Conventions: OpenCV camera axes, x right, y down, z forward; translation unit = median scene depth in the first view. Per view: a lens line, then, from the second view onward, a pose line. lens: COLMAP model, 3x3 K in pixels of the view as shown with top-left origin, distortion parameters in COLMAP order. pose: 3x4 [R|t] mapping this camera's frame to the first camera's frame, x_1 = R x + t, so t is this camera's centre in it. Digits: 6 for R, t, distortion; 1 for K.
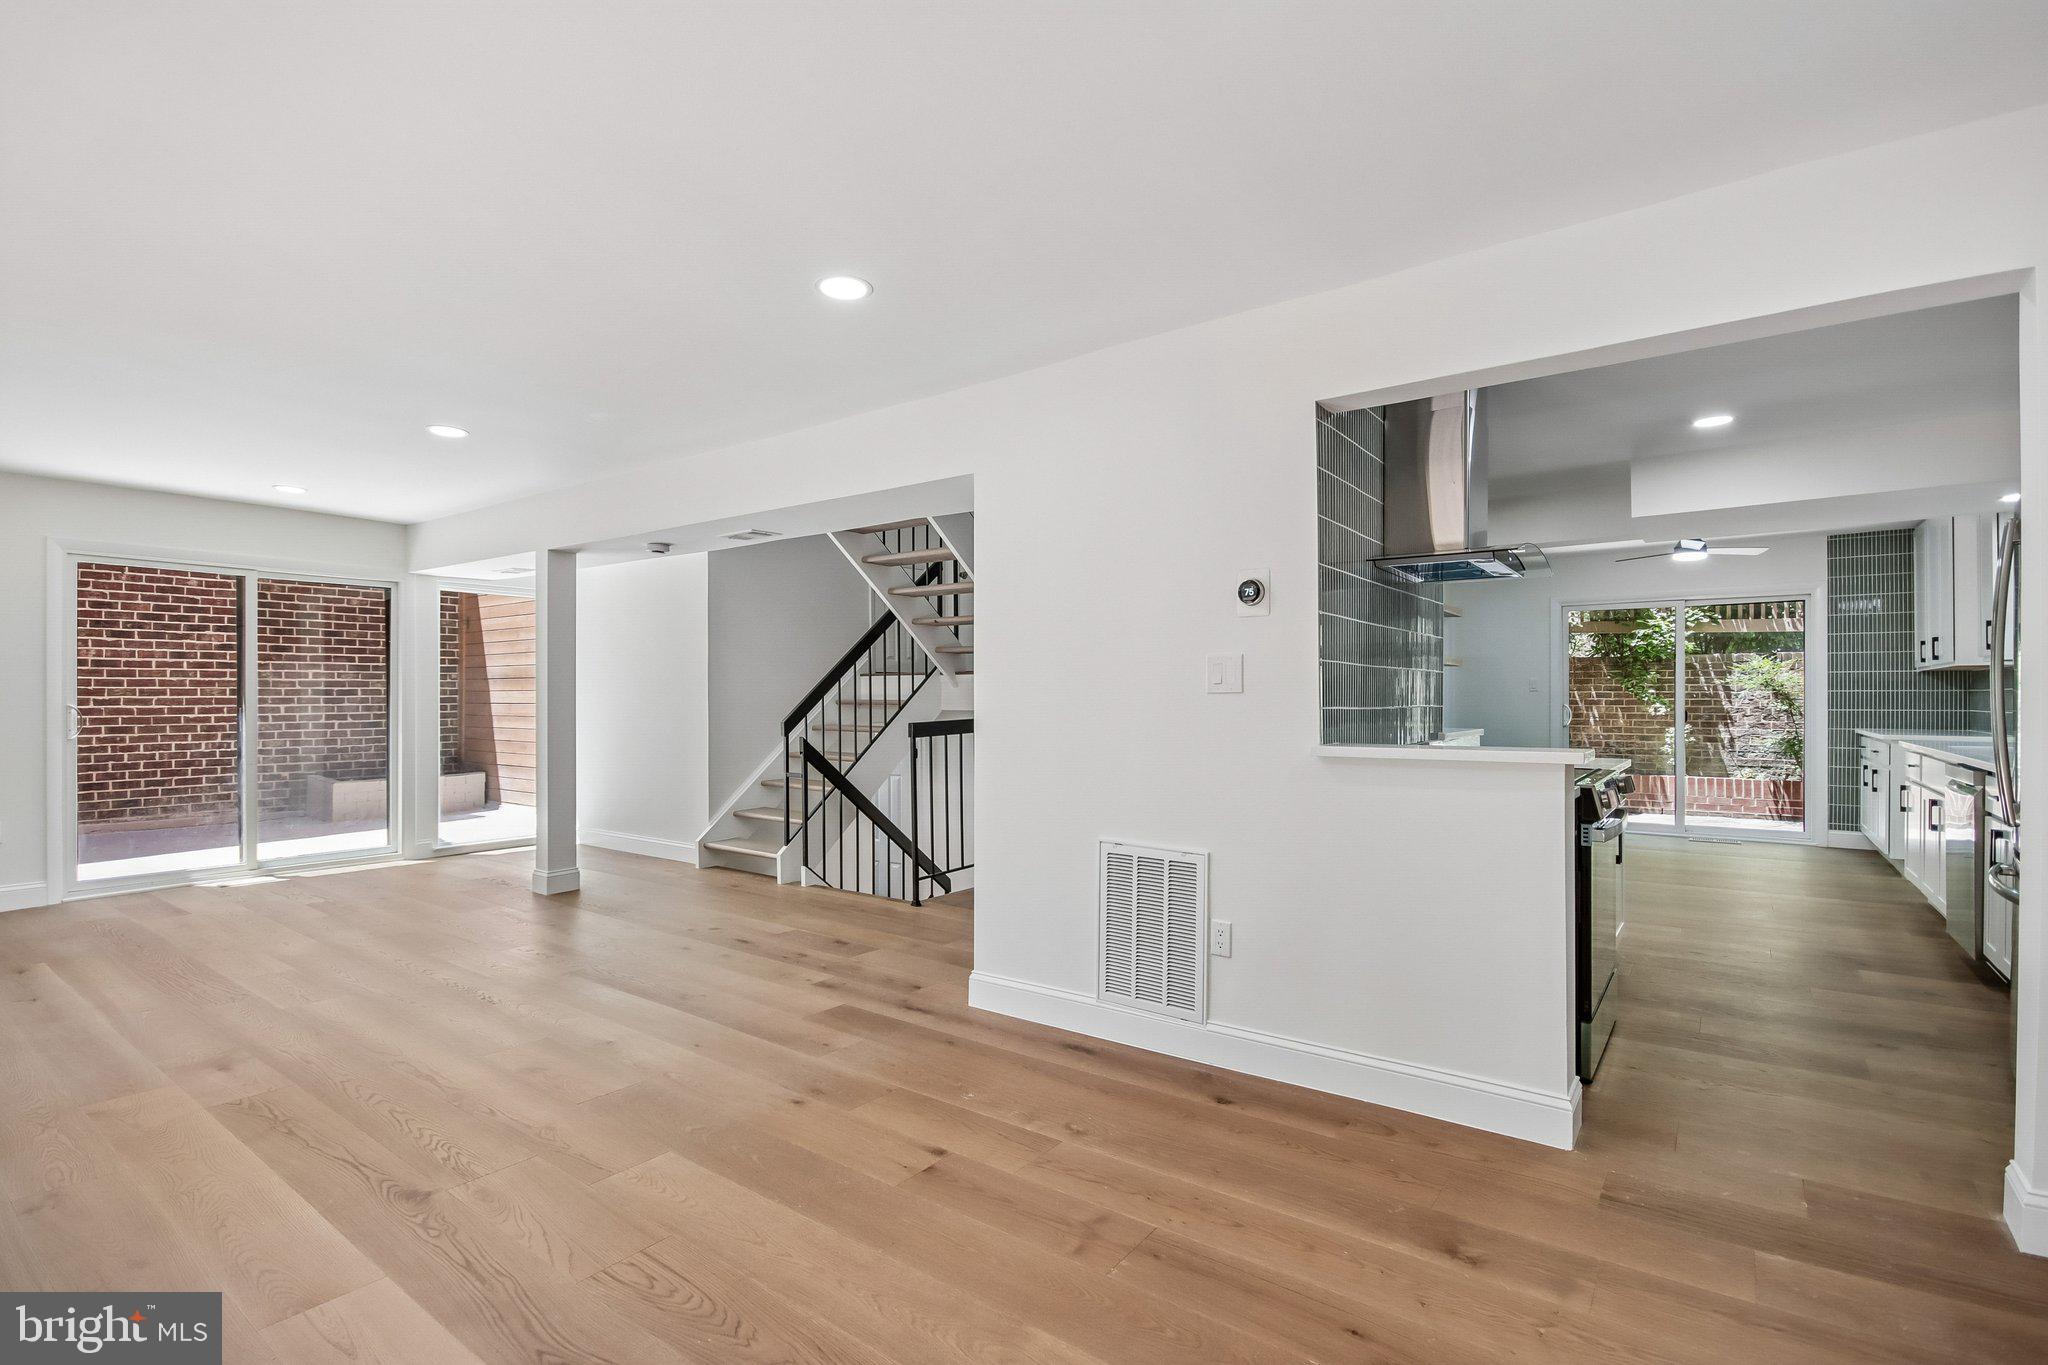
lens RADIAL K [[959.4, 0, 1019.1], [0, 959.4, 692.5], [0, 0, 1]] dist [0.001586, -0.001188]
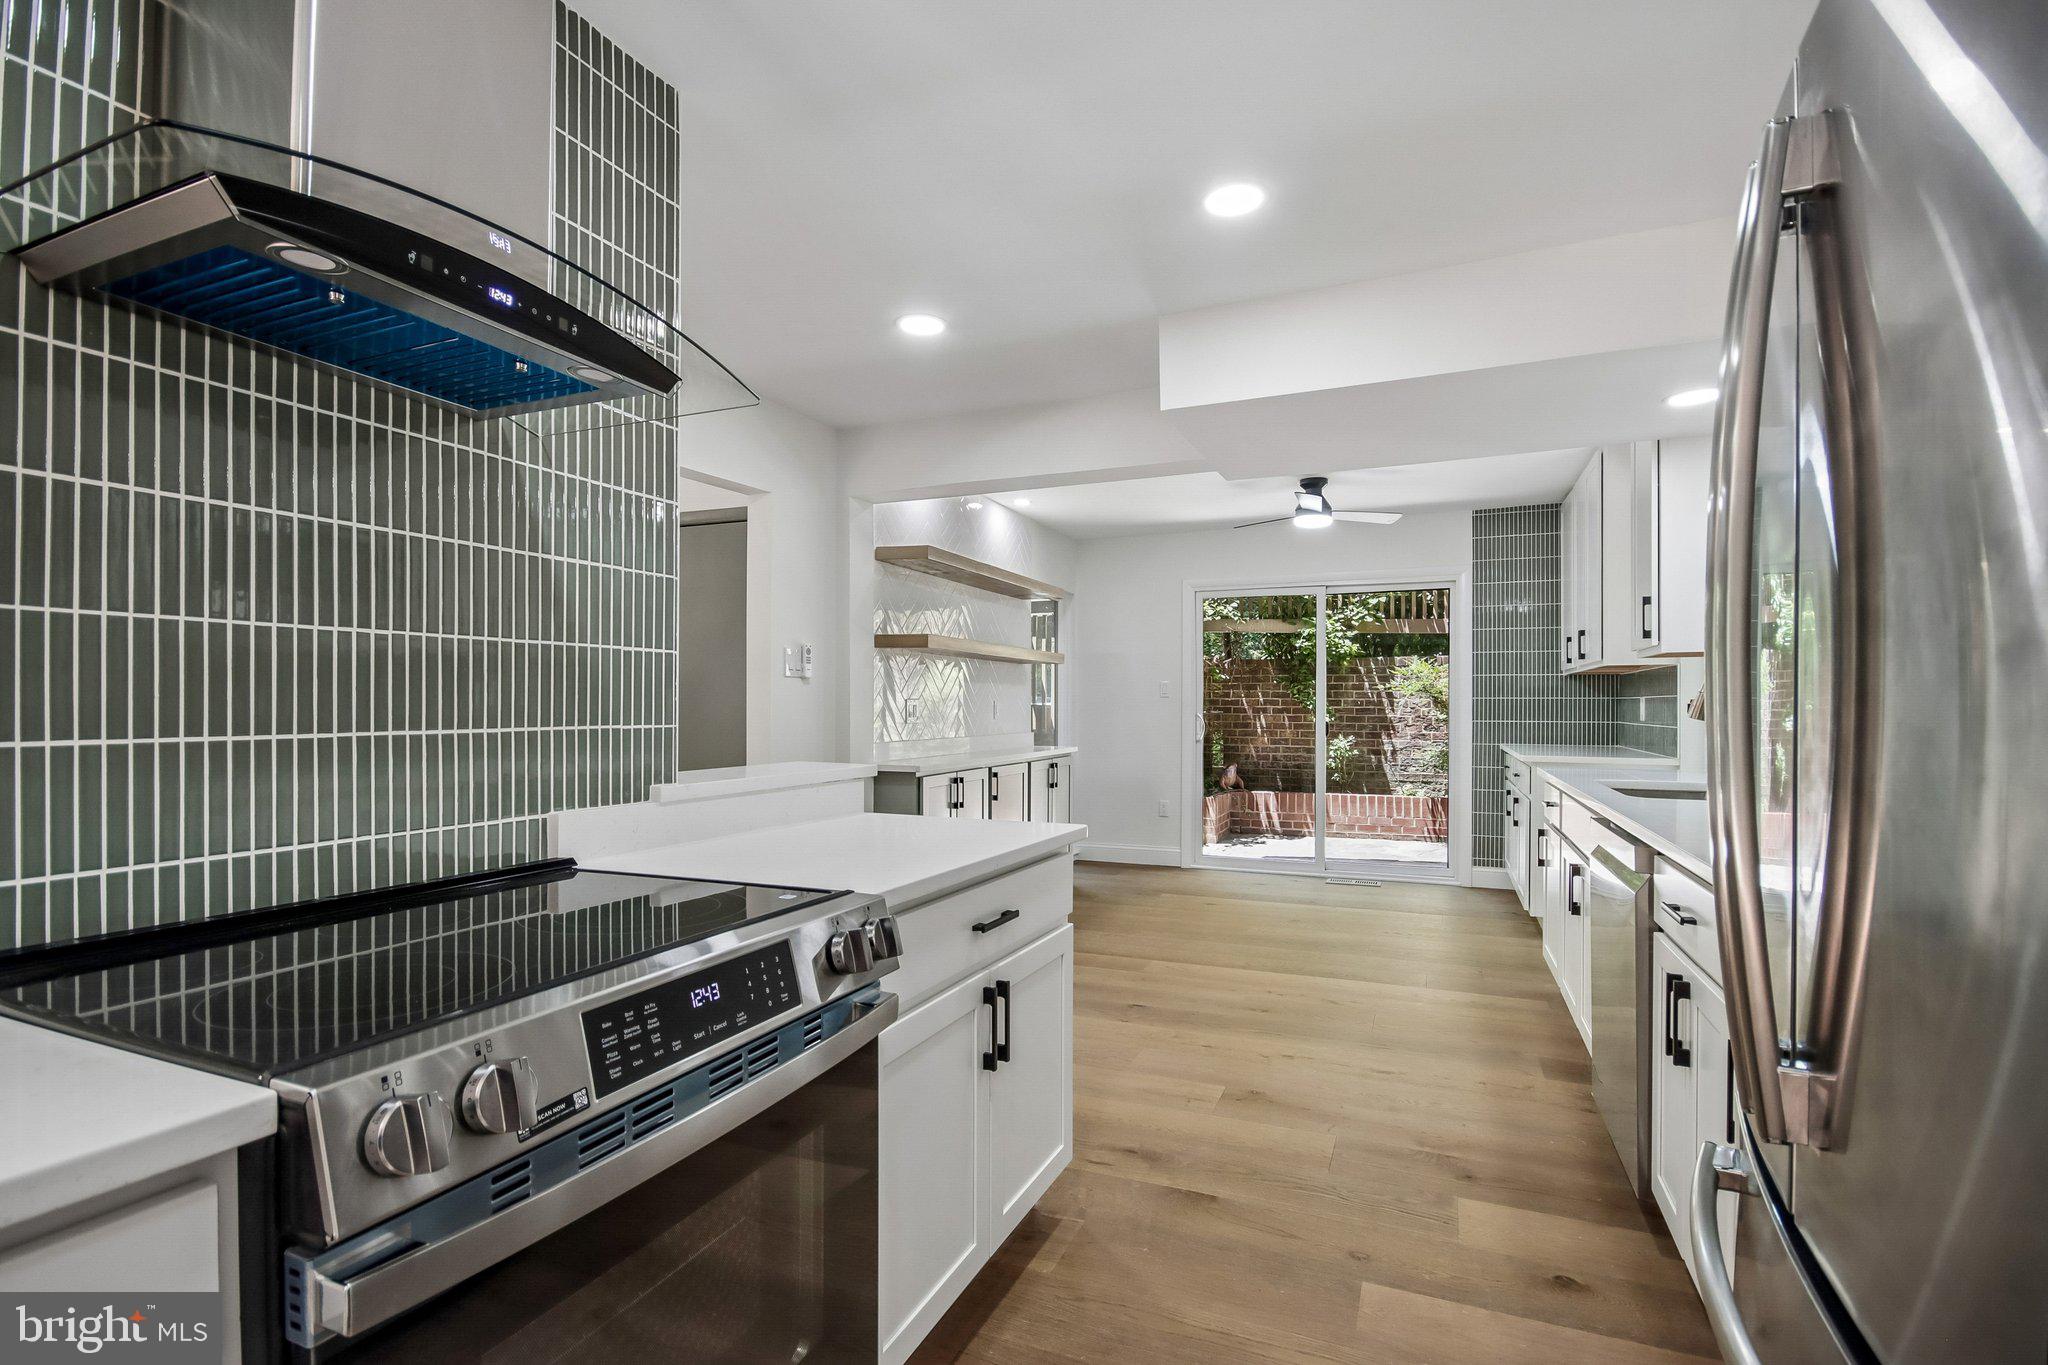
lens RADIAL K [[959.4, 0, 1019.1], [0, 959.4, 692.5], [0, 0, 1]] dist [0.001586, -0.001188]
pose [[0.974219, 0.005371, 0.225540, 0.235755], [-0.004007, 0.999971, -0.006503, 0.000646], [-0.225569, 0.005432, 0.974212, 0.242334]]
